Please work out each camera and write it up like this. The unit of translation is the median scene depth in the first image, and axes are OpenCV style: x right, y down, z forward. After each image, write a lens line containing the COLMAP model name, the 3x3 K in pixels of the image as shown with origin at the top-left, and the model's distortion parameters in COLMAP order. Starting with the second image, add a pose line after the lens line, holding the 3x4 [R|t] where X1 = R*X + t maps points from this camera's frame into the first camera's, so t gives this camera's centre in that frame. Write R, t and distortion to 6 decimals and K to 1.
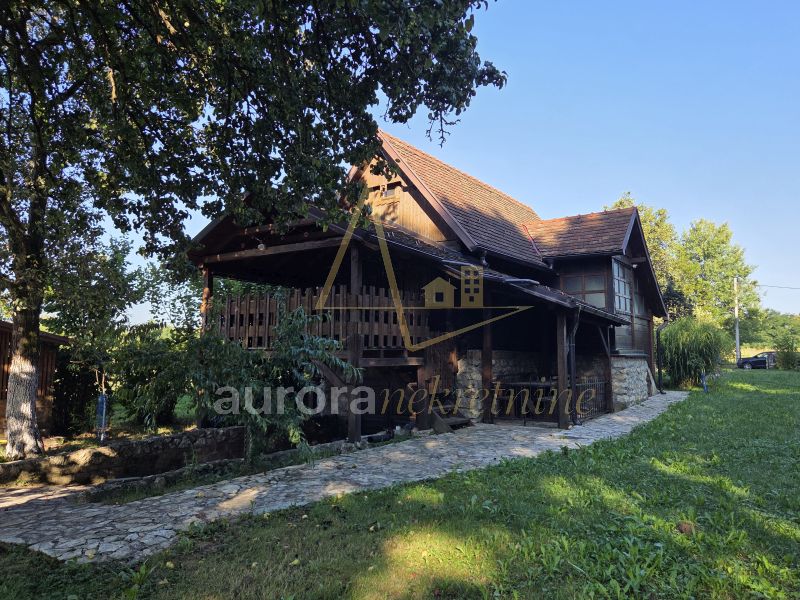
lens RADIAL K [[579.3, 0, 396.3], [0, 579.3, 299.6], [0, 0, 1]] dist [0.088971, -0.070937]
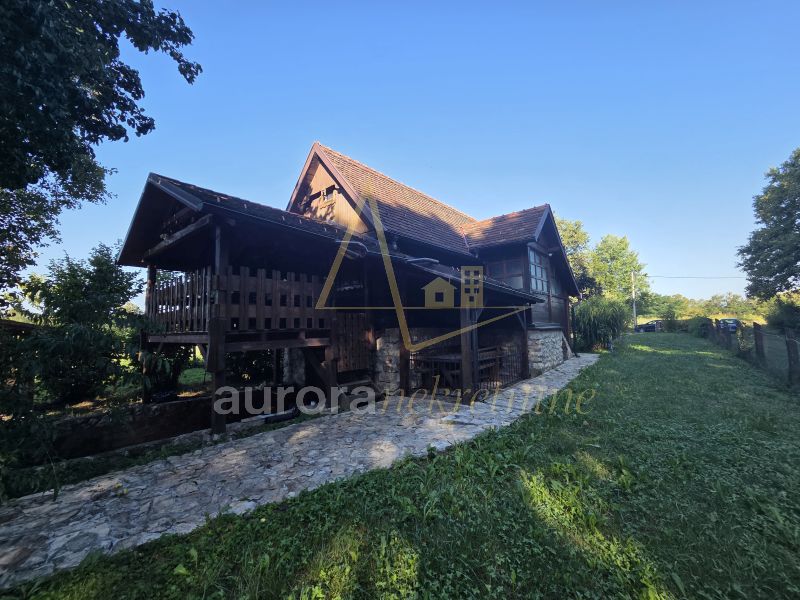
lens RADIAL K [[329.6, 0, 398.1], [0, 329.6, 301.1], [0, 0, 1]] dist [0.003593, 0.000441]
pose [[0.995016, -0.031416, -0.094637, 0.159946], [0.032737, 0.999387, 0.012439, 0.021688], [0.094188, -0.015475, 0.995434, 0.297654]]
